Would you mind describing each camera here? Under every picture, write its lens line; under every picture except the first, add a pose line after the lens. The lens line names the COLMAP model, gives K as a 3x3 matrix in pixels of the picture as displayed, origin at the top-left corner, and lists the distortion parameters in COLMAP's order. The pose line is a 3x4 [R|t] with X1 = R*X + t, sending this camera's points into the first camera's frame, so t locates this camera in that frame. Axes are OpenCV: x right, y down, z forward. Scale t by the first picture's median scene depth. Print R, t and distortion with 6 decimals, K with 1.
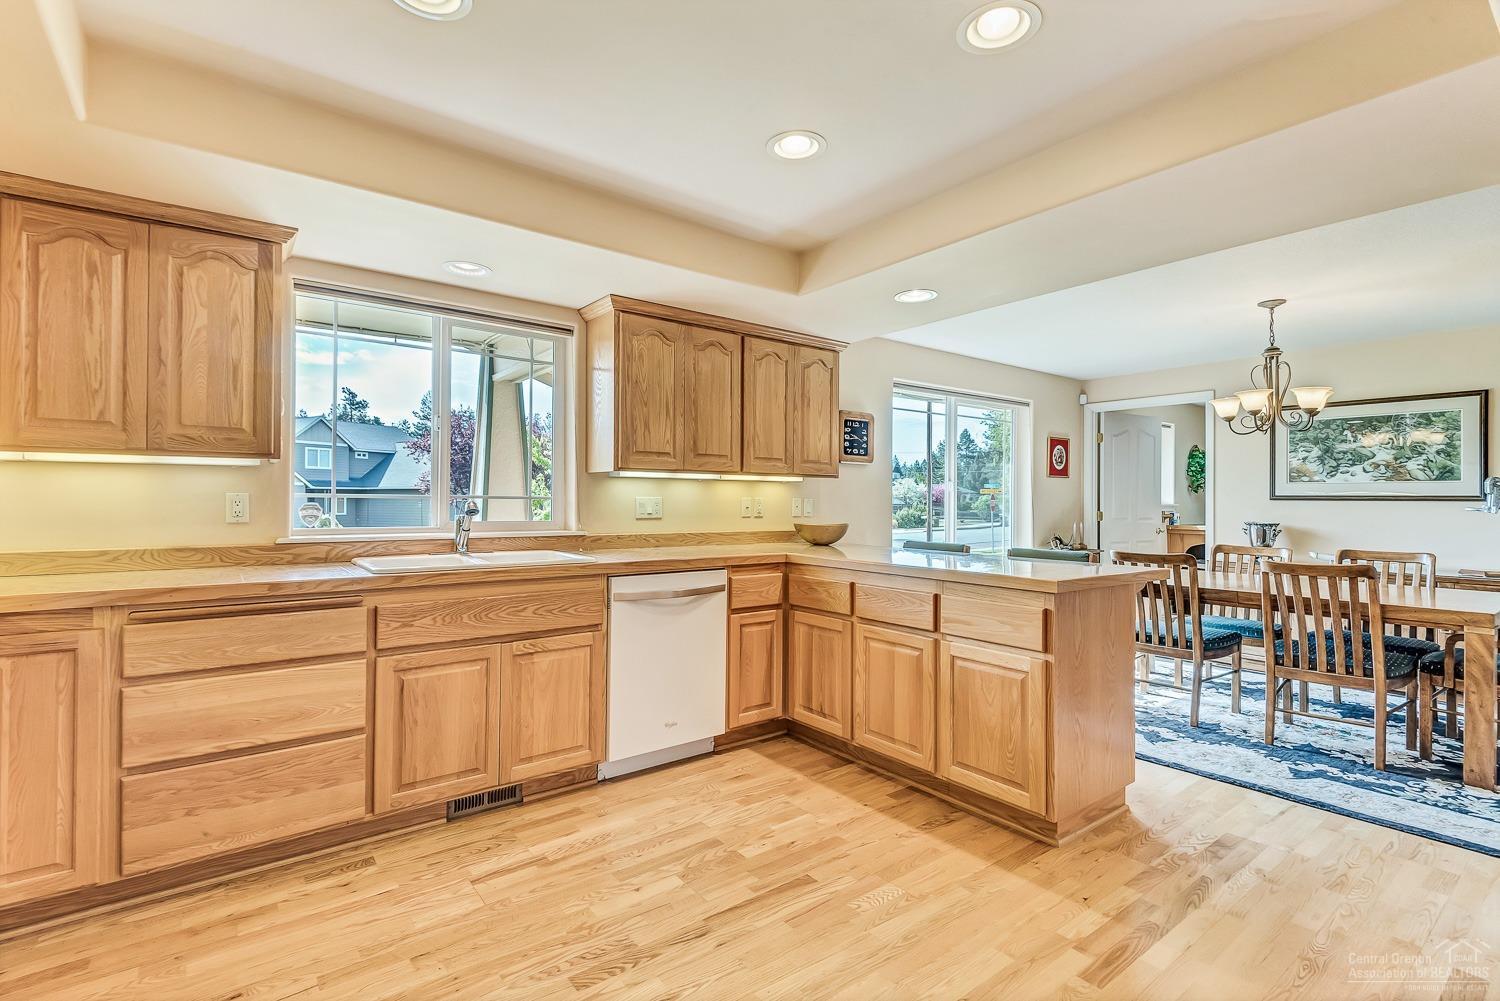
lens RADIAL K [[694.0, 0, 752.6], [0, 694.0, 493.1], [0, 0, 1]] dist [0.031240, -0.021655]
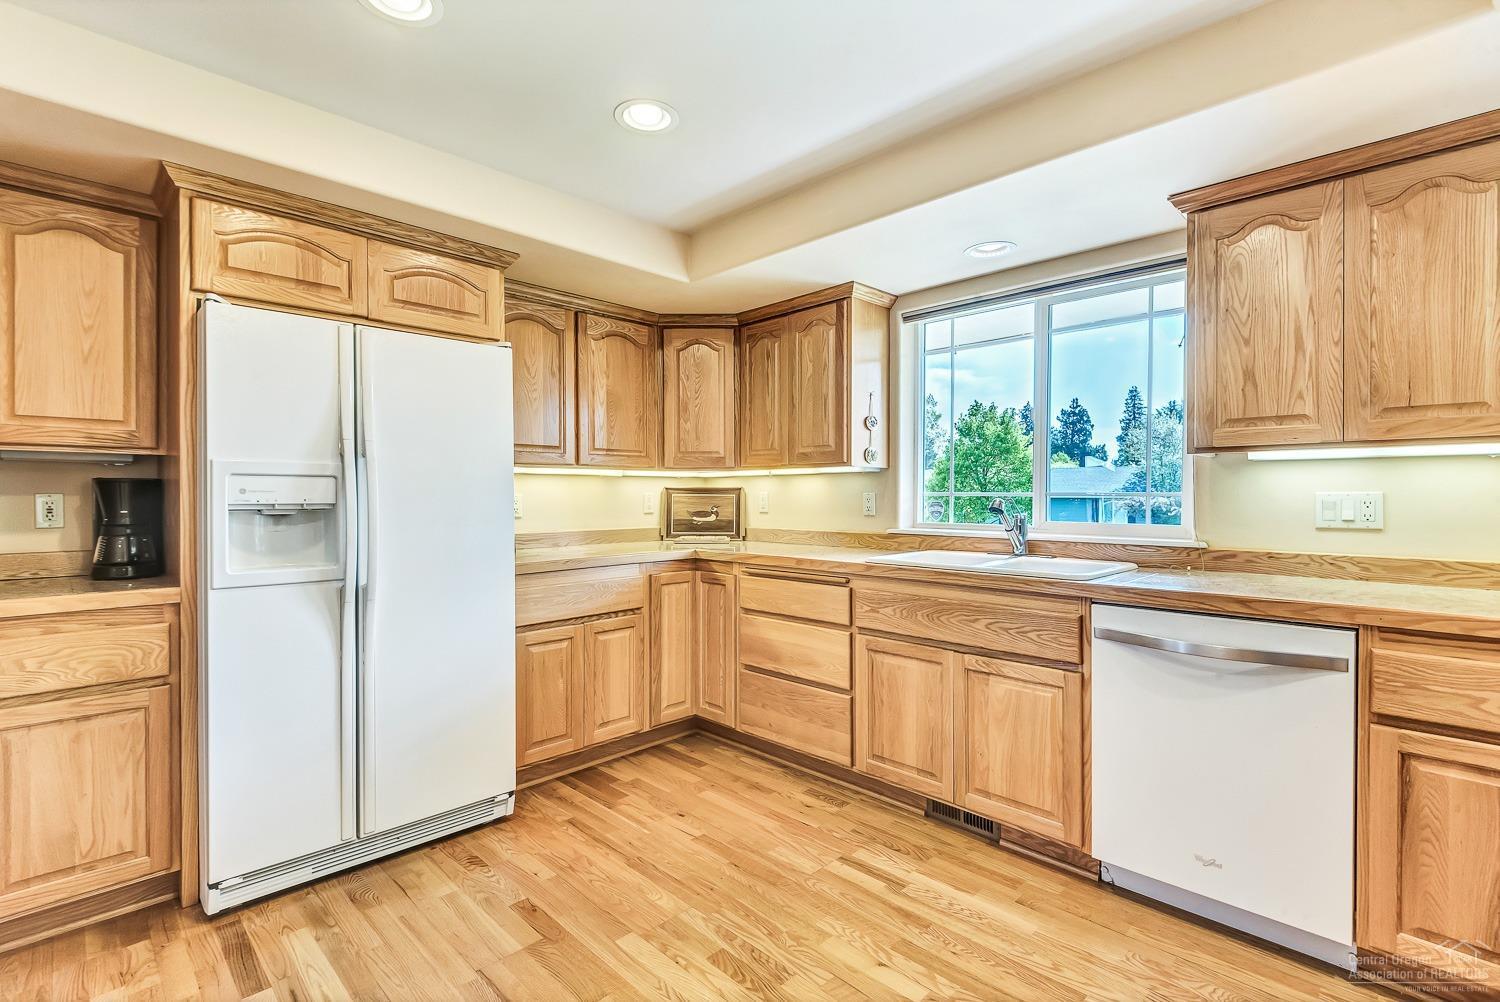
lens RADIAL K [[694.6, 0, 724.4], [0, 694.6, 496.3], [0, 0, 1]] dist [0.015486, -0.009474]
pose [[0.111078, -0.005350, -0.993797, 0.468813], [0.009229, 0.999948, -0.004351, 0.009127], [0.993769, -0.008689, 0.111122, 0.531319]]
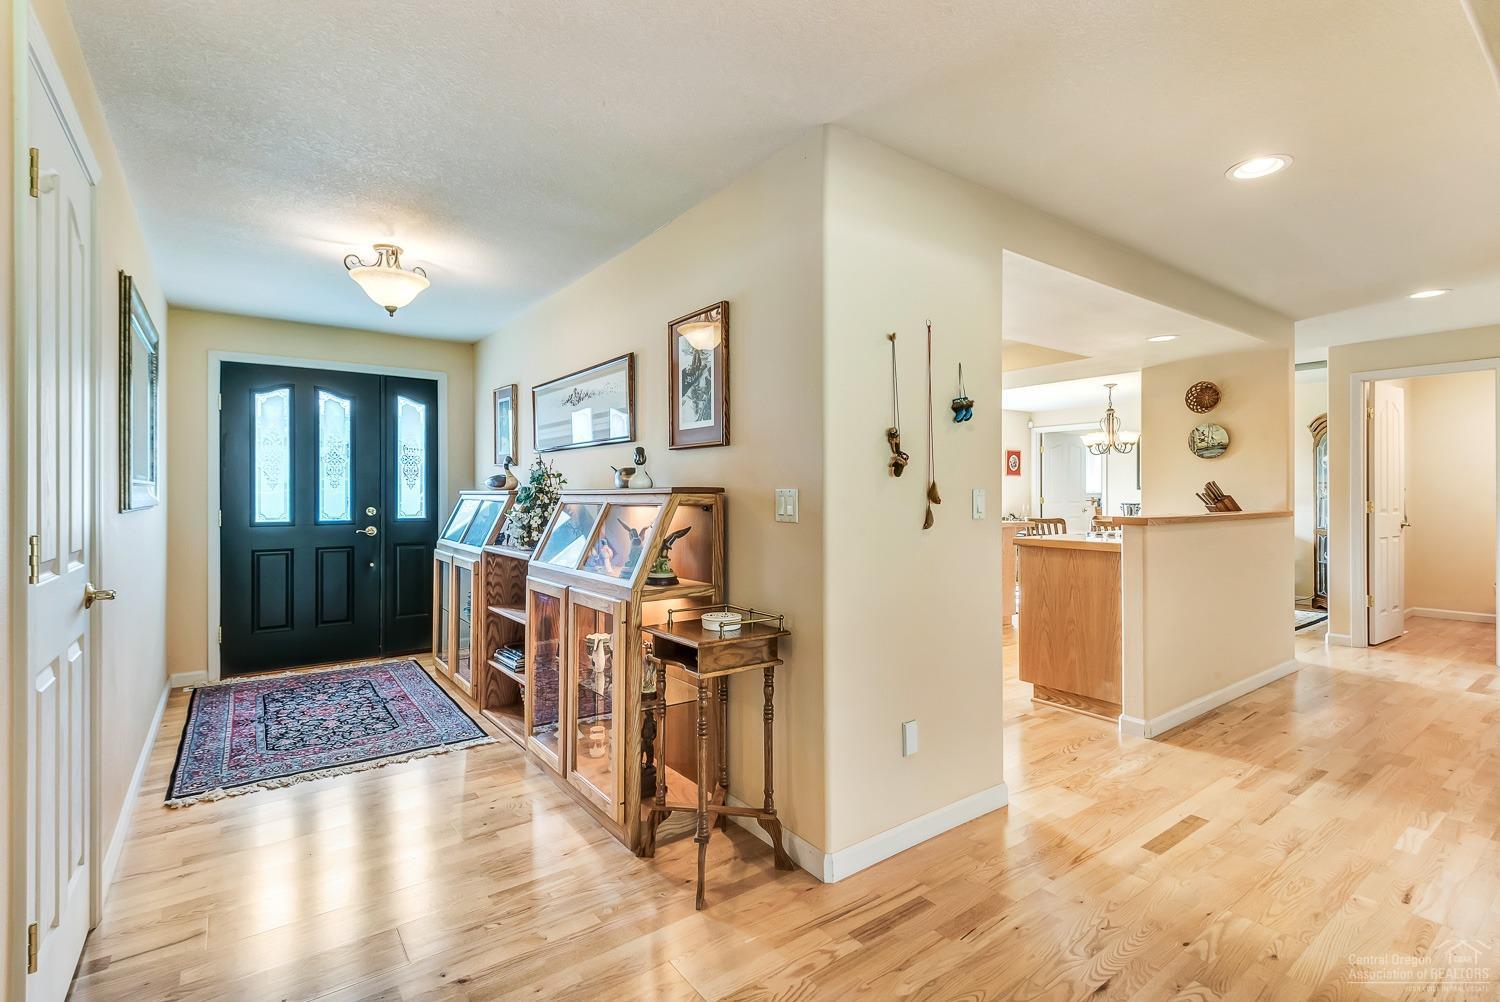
lens RADIAL K [[694.0, 0, 752.6], [0, 694.0, 493.6], [0, 0, 1]] dist [0.031240, -0.021655]
pose [[0.999847, -0.007801, -0.015637, -0.252173], [0.008013, 0.999877, 0.013517, -0.017420], [0.015529, -0.013640, 0.999786, -1.184081]]
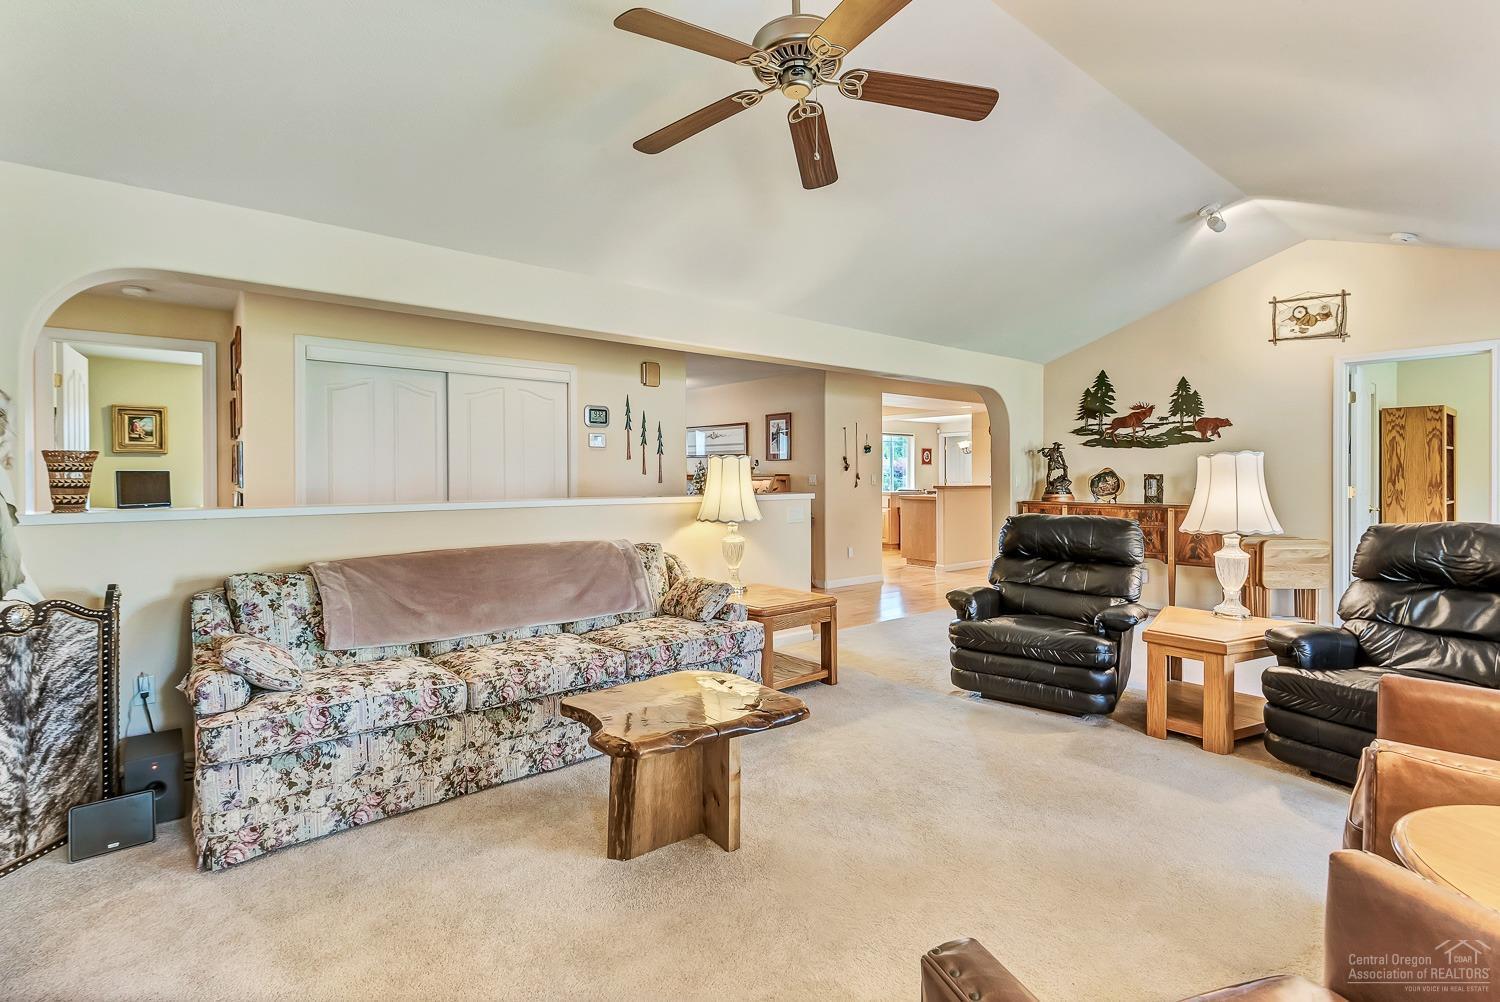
lens RADIAL K [[694.0, 0, 752.6], [0, 694.0, 493.6], [0, 0, 1]] dist [0.031240, -0.021655]
pose [[0.999203, -0.009320, 0.038814, -0.534984], [0.007828, 0.999231, 0.038421, -0.042024], [-0.039142, -0.038087, 0.998508, -2.875594]]
